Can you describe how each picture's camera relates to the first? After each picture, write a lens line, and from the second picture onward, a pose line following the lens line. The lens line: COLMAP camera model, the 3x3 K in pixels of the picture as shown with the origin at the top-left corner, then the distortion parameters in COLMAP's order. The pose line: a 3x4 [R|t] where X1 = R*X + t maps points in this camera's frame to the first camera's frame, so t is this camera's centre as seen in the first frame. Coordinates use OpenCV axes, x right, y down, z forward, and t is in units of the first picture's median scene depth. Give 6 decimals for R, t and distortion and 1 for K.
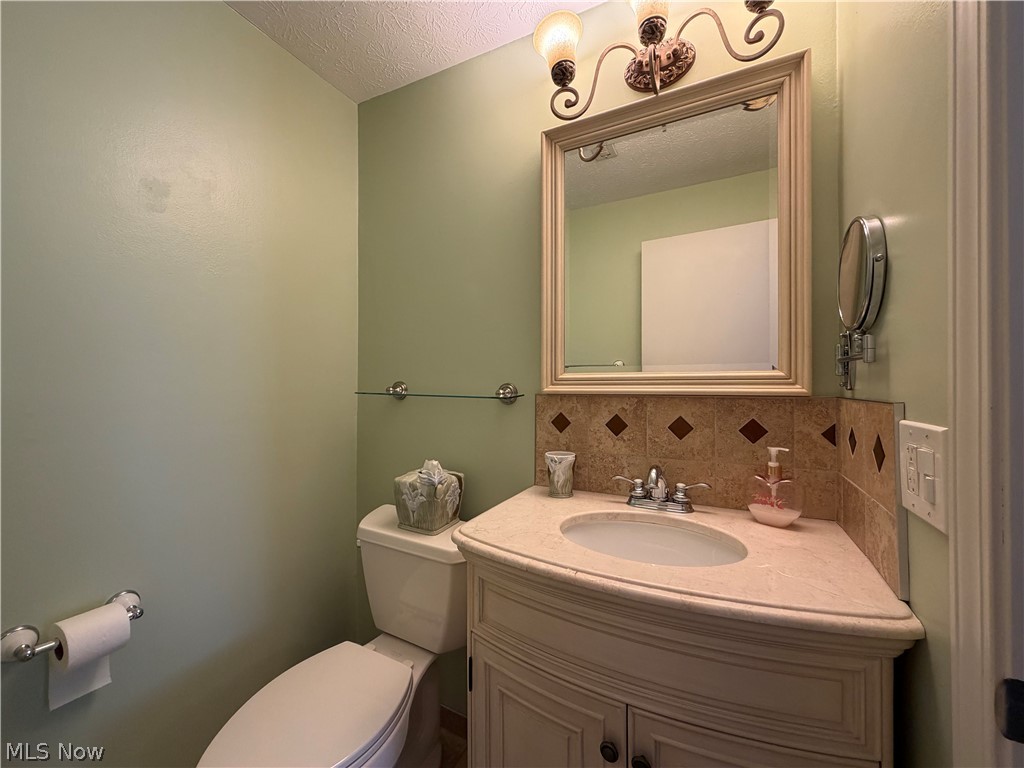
lens RADIAL K [[410.9, 0, 513.6], [0, 410.9, 382.9], [0, 0, 1]] dist [-0.002764, 0.002218]
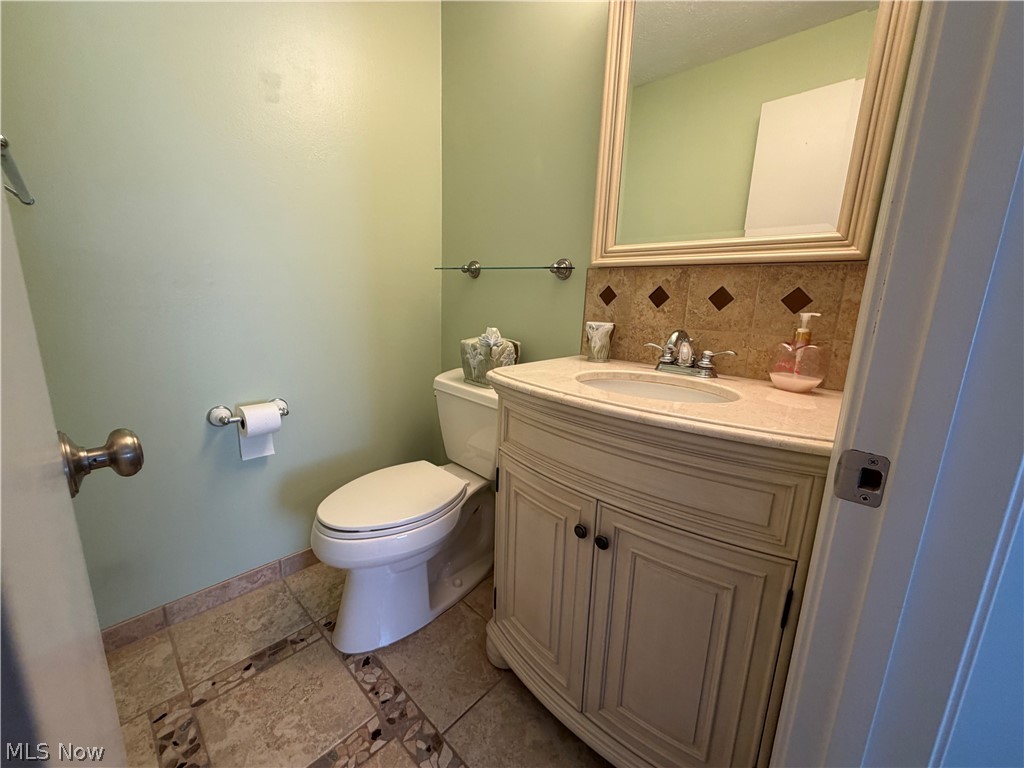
lens RADIAL K [[410.9, 0, 511.3], [0, 410.9, 384.1], [0, 0, 1]] dist [-0.002764, 0.002218]
pose [[0.960364, 0.088119, -0.264455, 0.212352], [-0.029392, 0.975441, 0.218291, 0.115421], [0.277196, -0.201866, 0.939368, -0.113808]]
